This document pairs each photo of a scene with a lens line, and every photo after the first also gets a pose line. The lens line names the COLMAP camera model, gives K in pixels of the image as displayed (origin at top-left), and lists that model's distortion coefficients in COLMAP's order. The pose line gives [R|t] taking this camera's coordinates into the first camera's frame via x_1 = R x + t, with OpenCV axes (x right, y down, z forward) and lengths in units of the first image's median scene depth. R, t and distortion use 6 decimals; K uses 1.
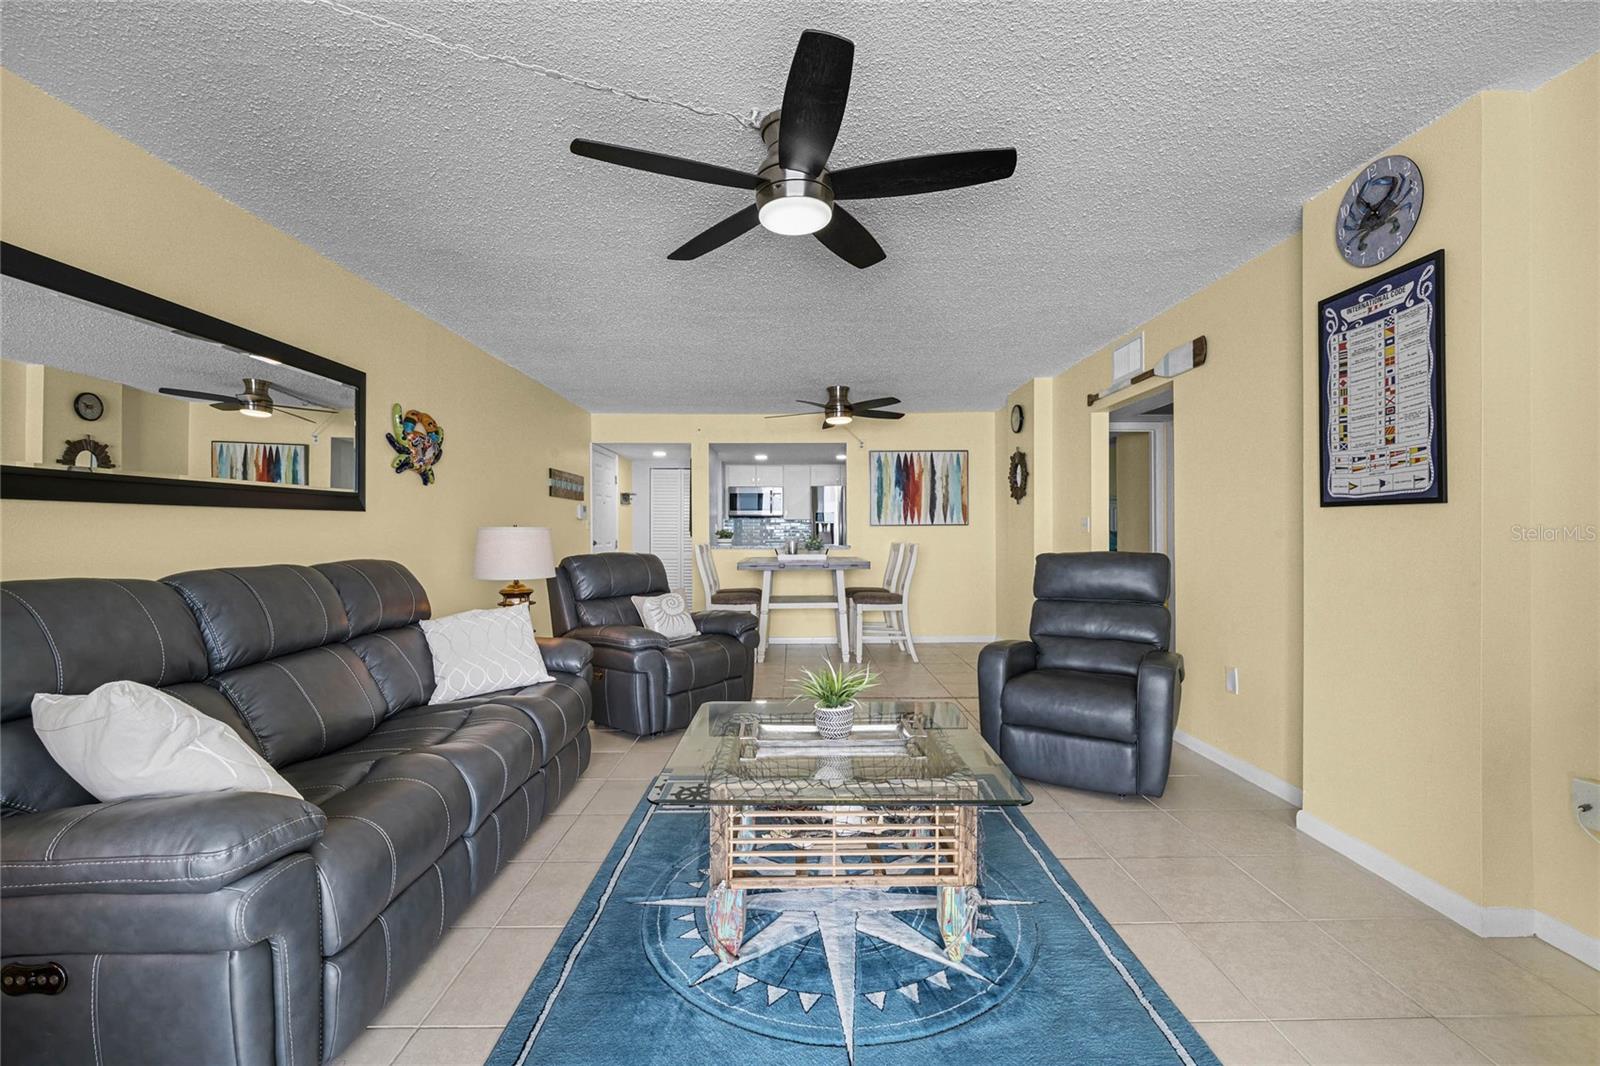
lens RADIAL K [[690.2, 0, 797.5], [0, 690.2, 530.2], [0, 0, 1]] dist [-0.009754, 0.002690]
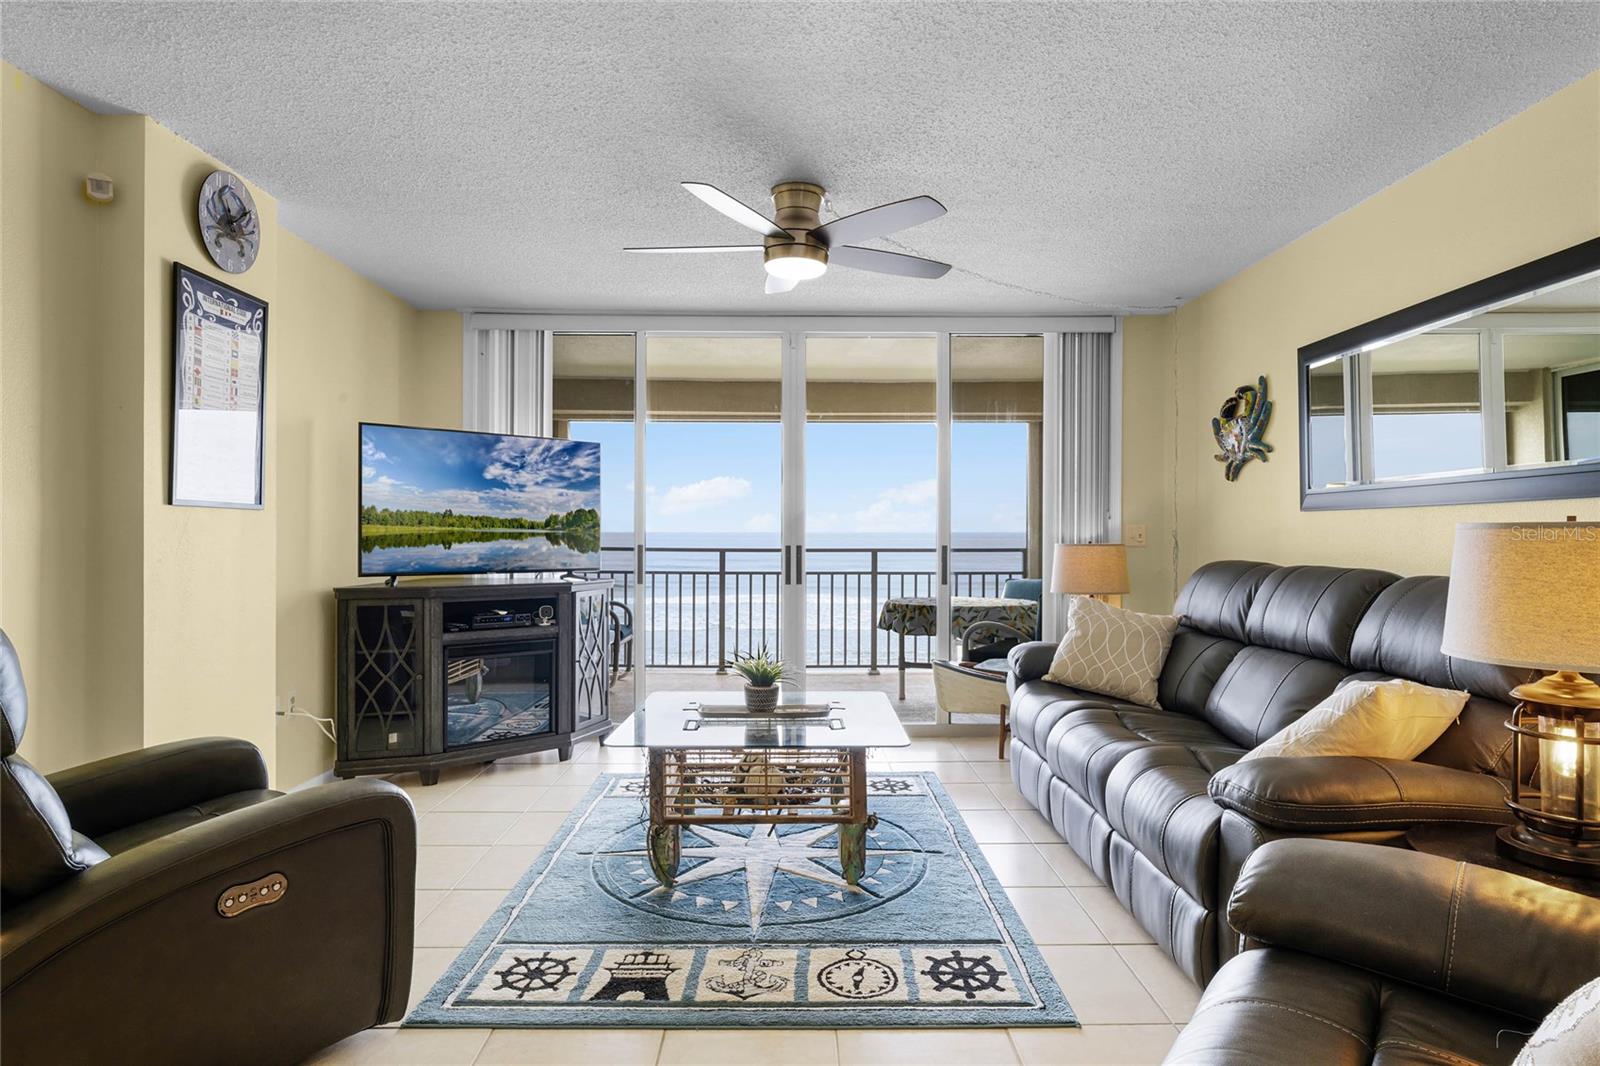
lens RADIAL K [[872.7, 0, 805.4], [0, 872.7, 515.1], [0, 0, 1]] dist [0.000750, 0.001794]
pose [[-0.999928, 0.000332, -0.012036, -0.001394], [0.000591, 0.999768, -0.021517, 0.002789], [0.012026, -0.021523, -0.999696, 2.233550]]
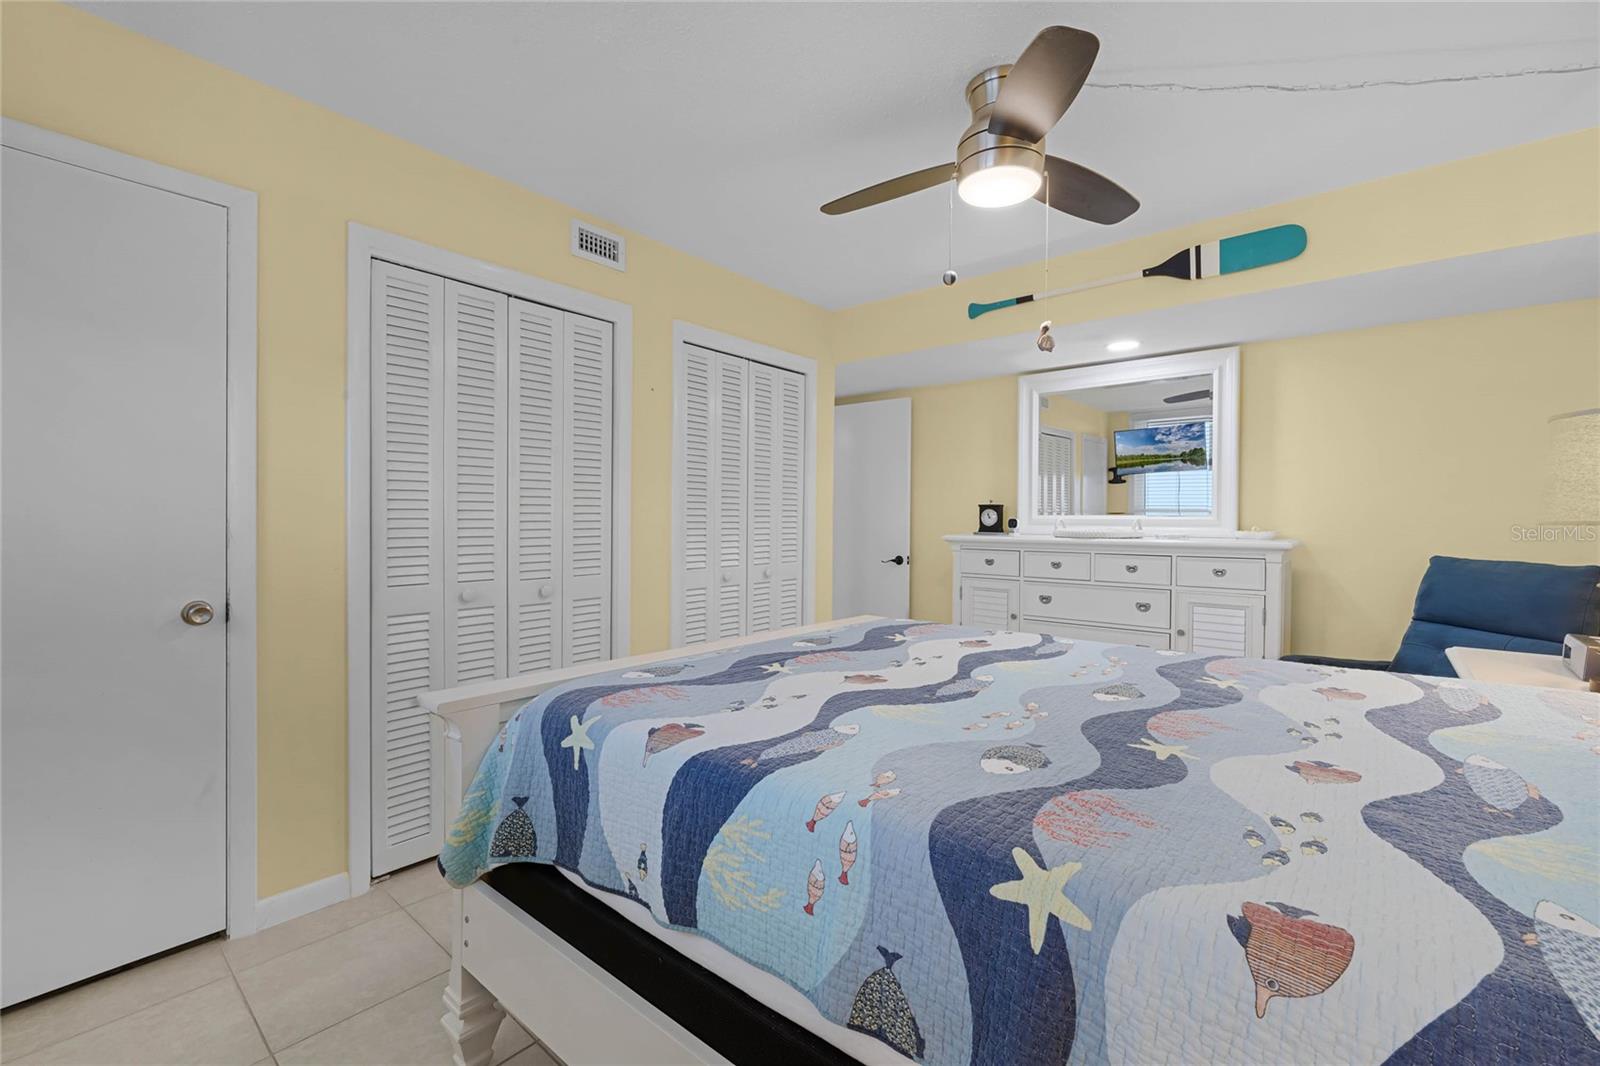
lens RADIAL K [[690.2, 0, 802.8], [0, 690.2, 528.9], [0, 0, 1]] dist [-0.009754, 0.002690]
pose [[-0.714706, 0.011232, 0.699335, -0.663176], [0.072321, 0.995698, 0.057918, 0.014309], [-0.695676, 0.091971, -0.712444, 4.679978]]
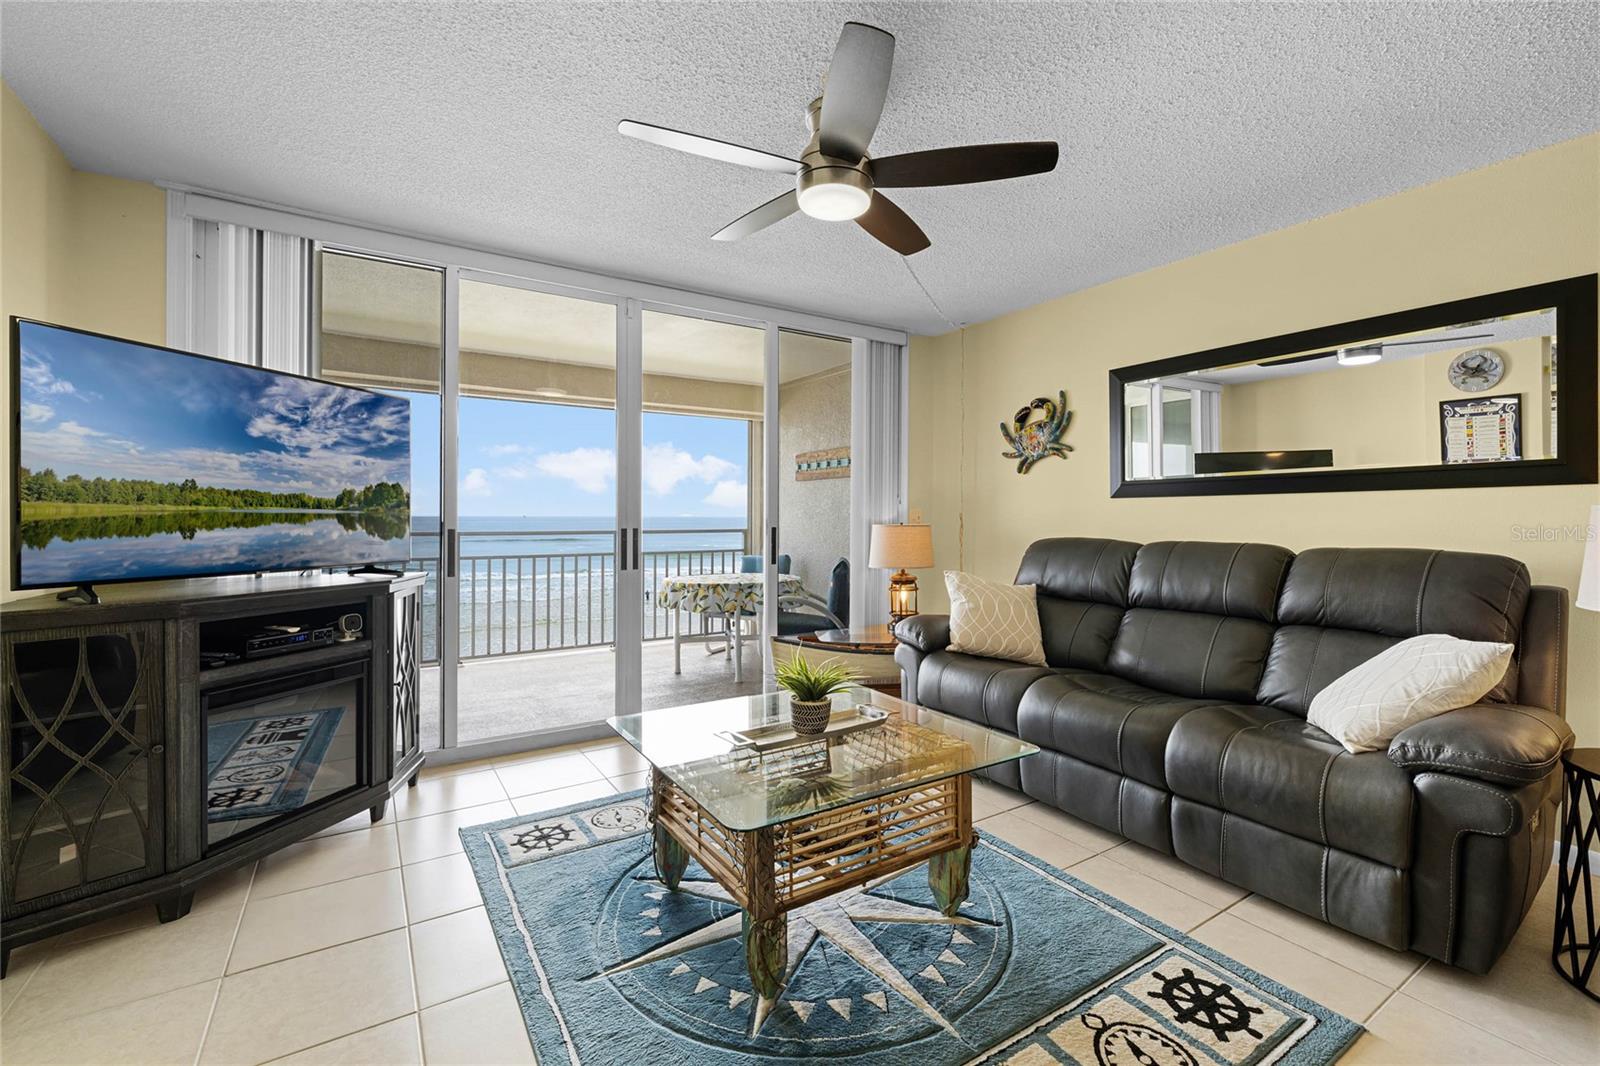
lens RADIAL K [[690.2, 0, 813.5], [0, 690.2, 501.2], [0, 0, 1]] dist [-0.009754, 0.002690]
pose [[-0.845970, -0.010263, -0.533132, 0.507214], [0.000879, 0.999787, -0.020642, 0.002662], [0.533230, -0.017932, -0.845781, 1.643084]]
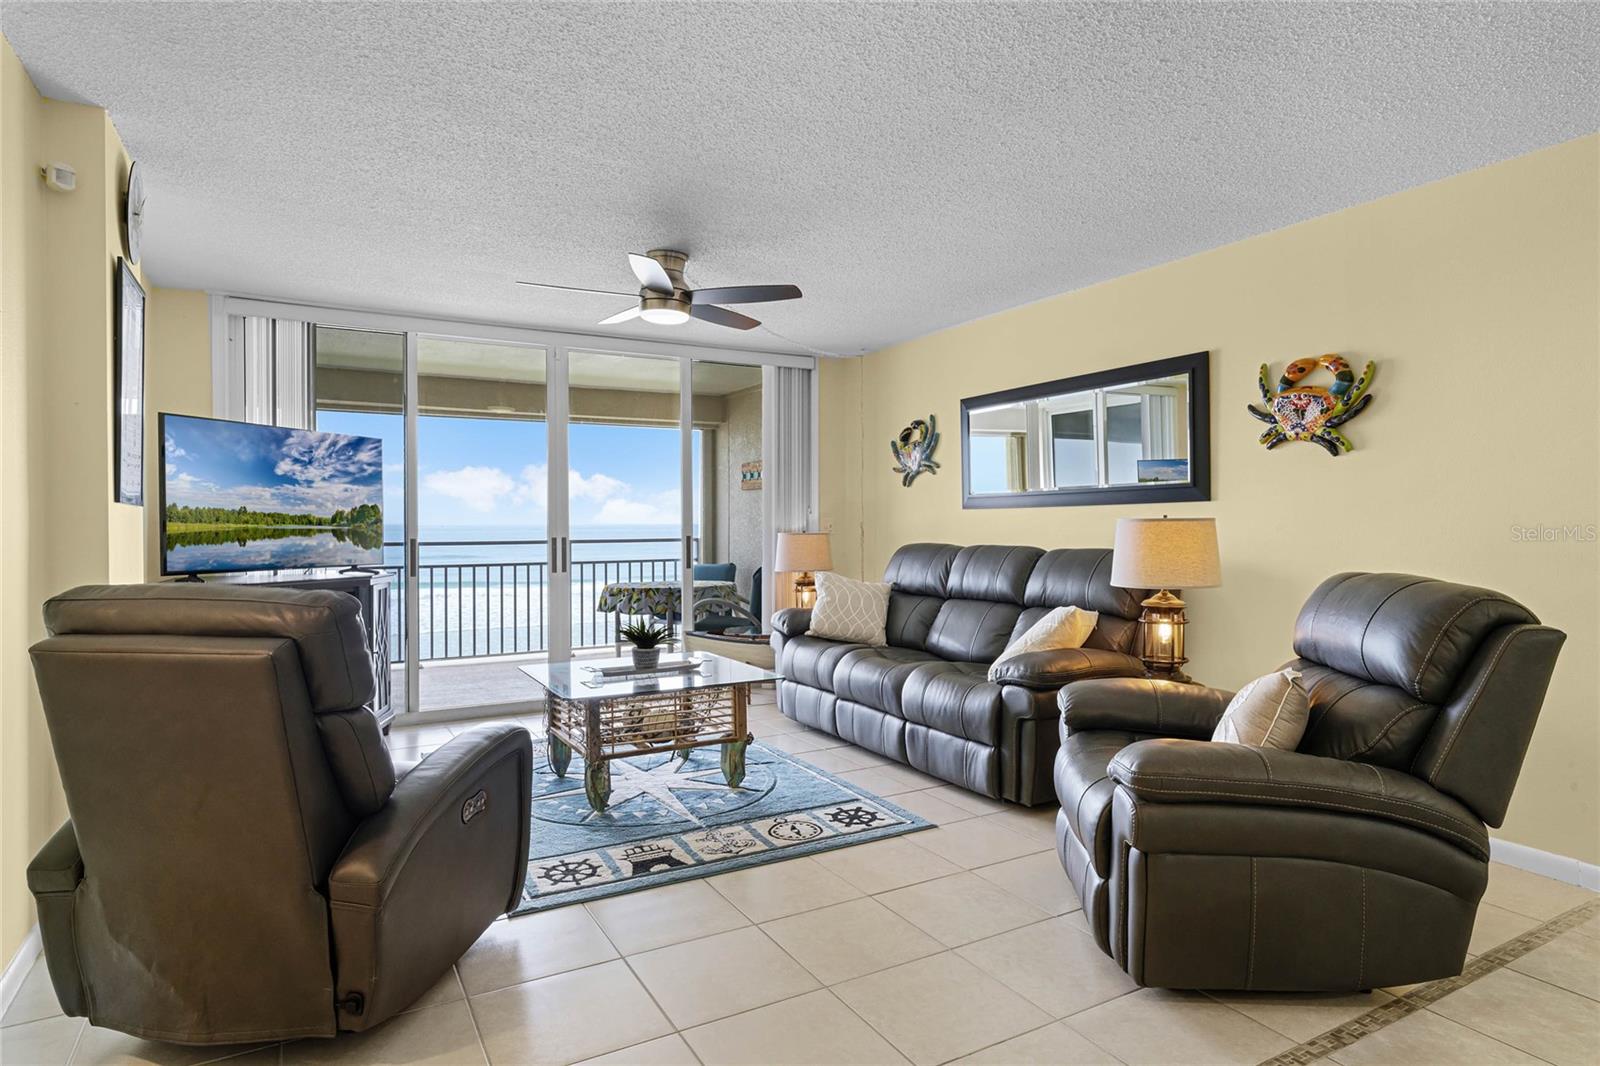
lens RADIAL K [[872.7, 0, 801.8], [0, 872.7, 500.5], [0, 0, 1]] dist [0.000750, 0.001794]
pose [[-0.875697, -0.004300, -0.482842, 0.592231], [0.009120, 0.999635, -0.025443, -0.004203], [0.482775, -0.026684, -0.875338, 2.508501]]
